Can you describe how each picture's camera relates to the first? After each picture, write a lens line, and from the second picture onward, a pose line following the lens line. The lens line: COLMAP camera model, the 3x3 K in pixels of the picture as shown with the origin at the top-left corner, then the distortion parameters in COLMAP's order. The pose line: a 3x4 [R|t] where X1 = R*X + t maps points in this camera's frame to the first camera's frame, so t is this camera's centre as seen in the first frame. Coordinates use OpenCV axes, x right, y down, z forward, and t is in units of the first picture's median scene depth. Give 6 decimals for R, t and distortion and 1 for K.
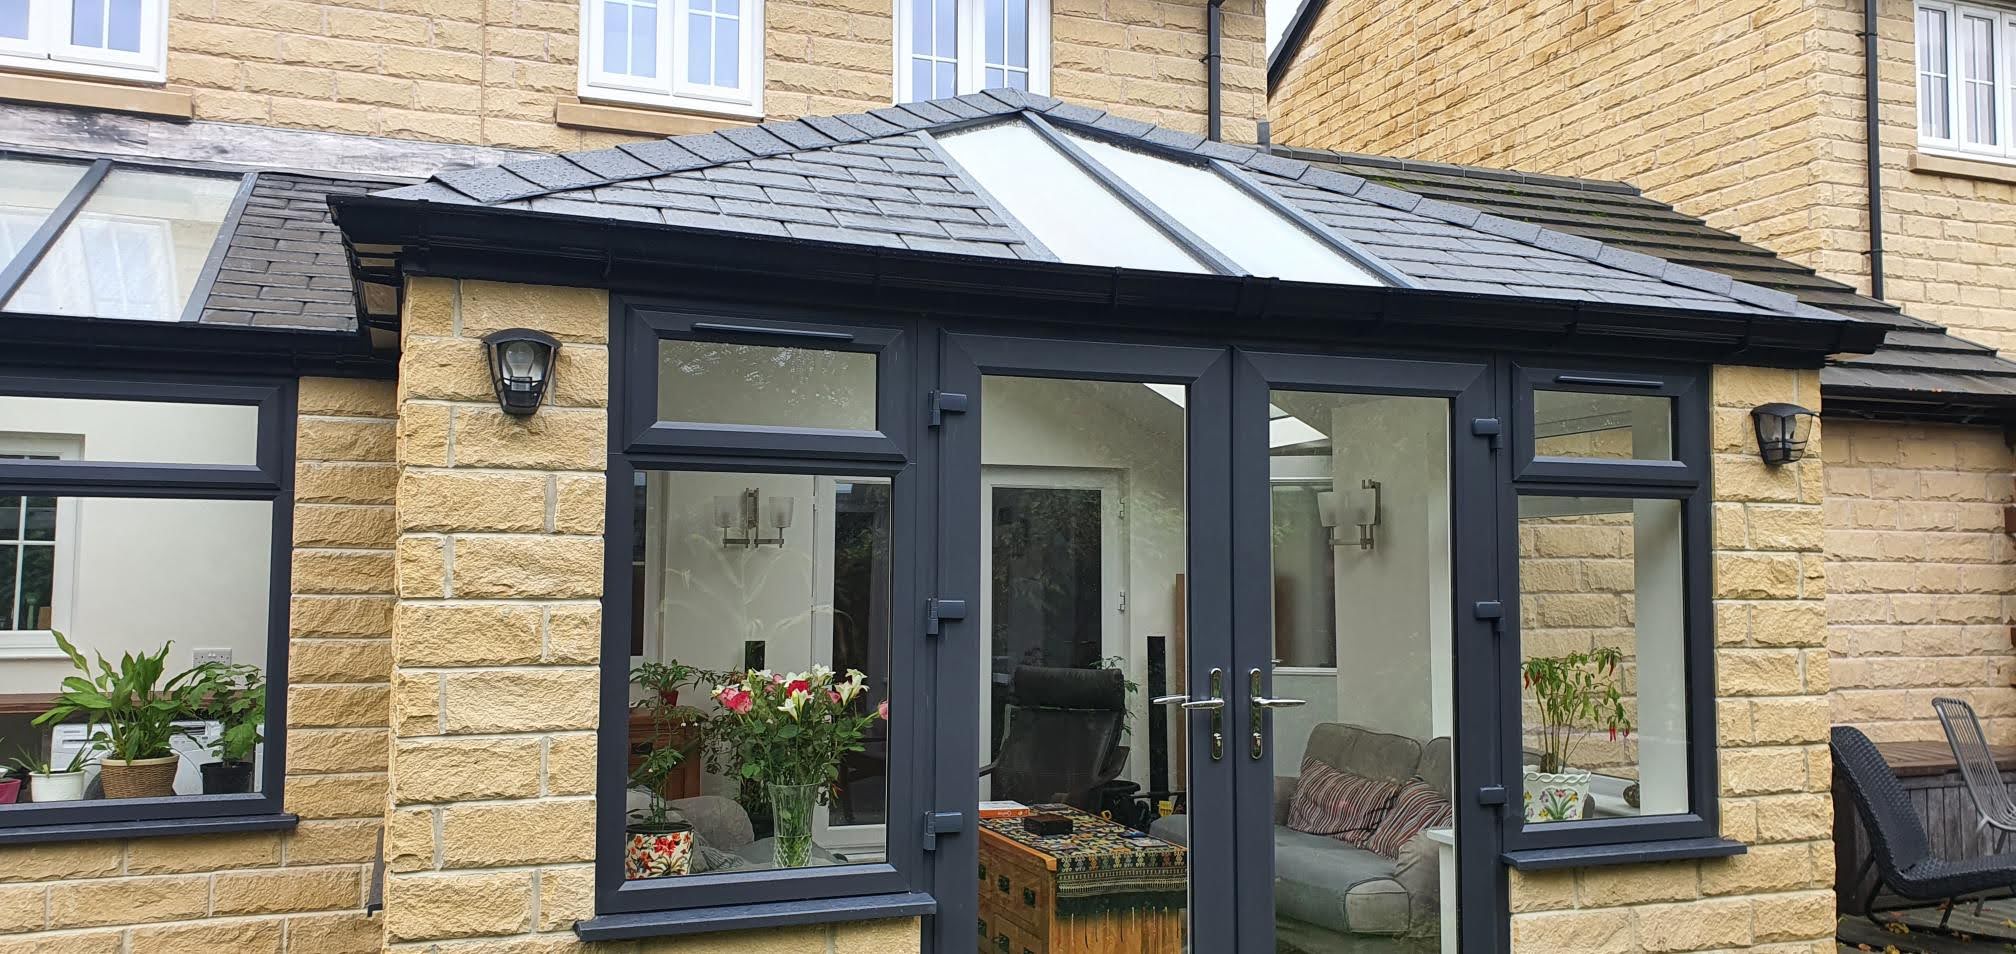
lens RADIAL K [[1554.2, 0, 992.8], [0, 1554.2, 473.8], [0, 0, 1]] dist [0.003731, -0.054346]
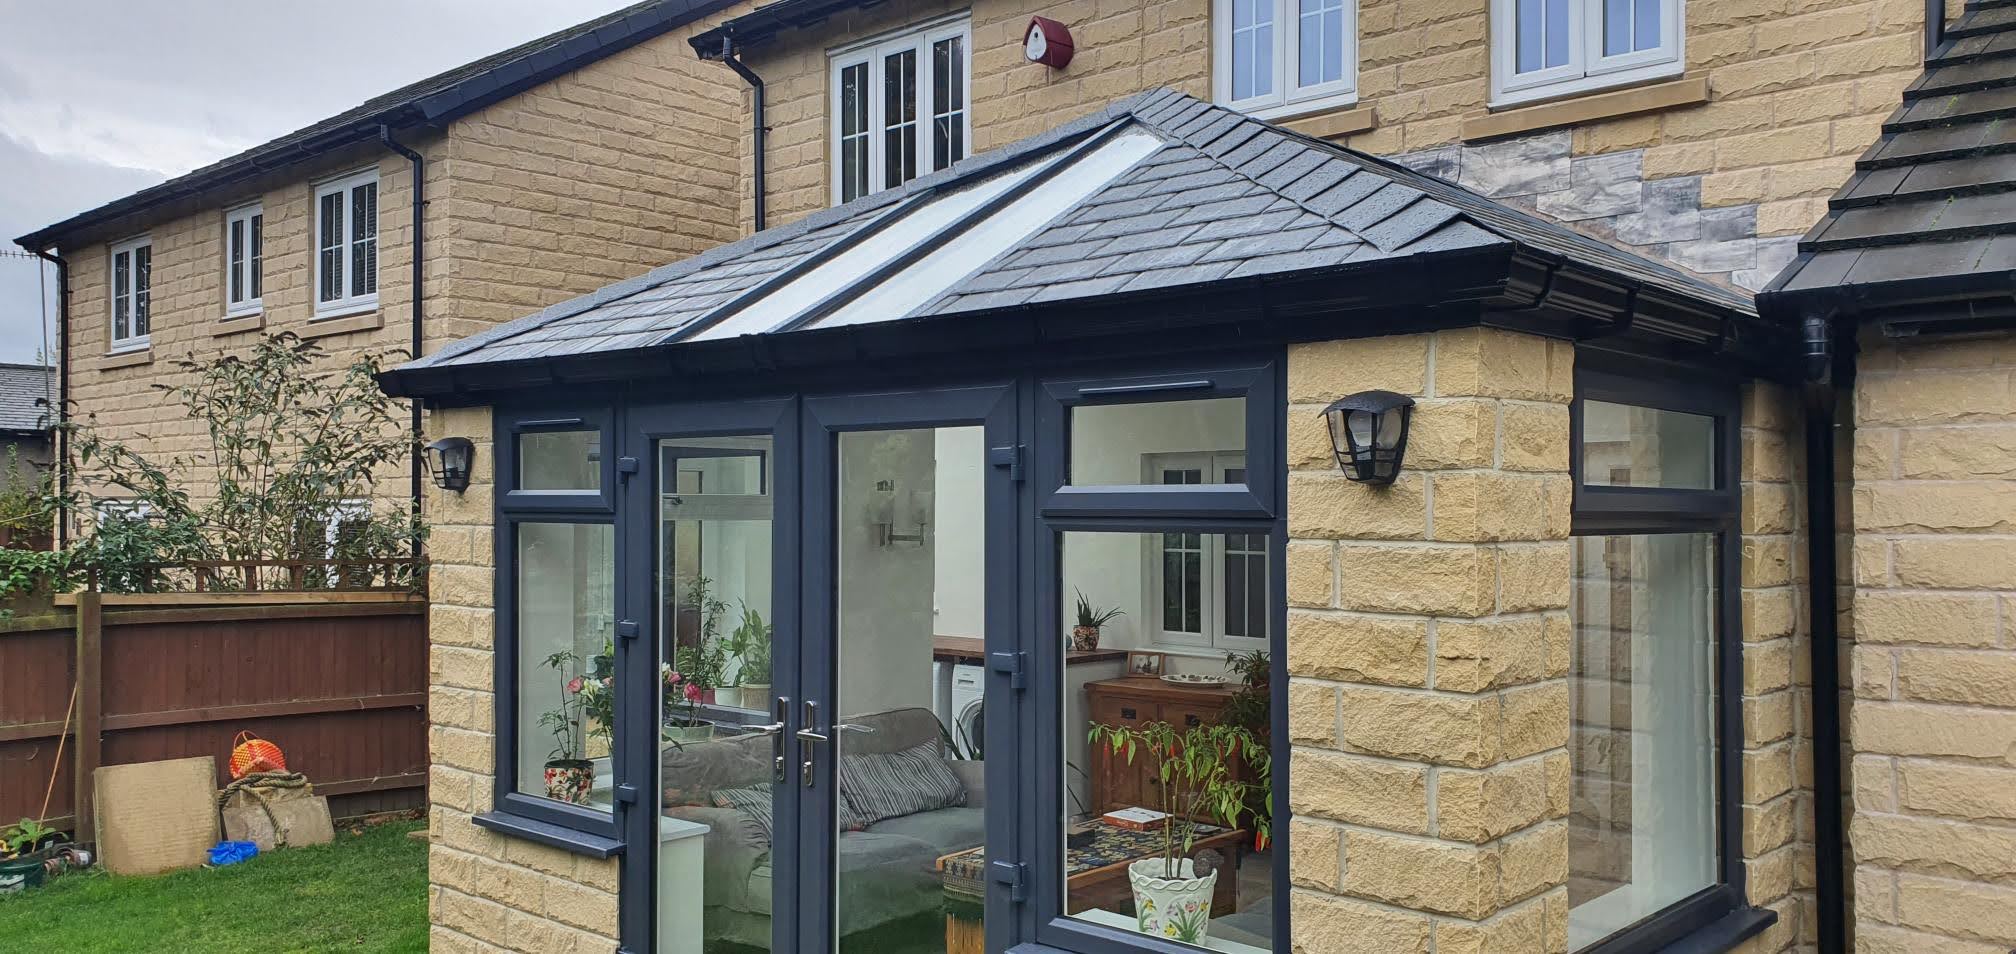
lens RADIAL K [[1554.2, 0, 994.6], [0, 1554.2, 487.9], [0, 0, 1]] dist [0.003731, -0.054346]
pose [[0.469138, -0.015700, -0.882985, 1.026035], [0.059117, 0.998158, 0.013662, -0.022936], [0.881144, -0.058609, 0.469201, 0.549100]]
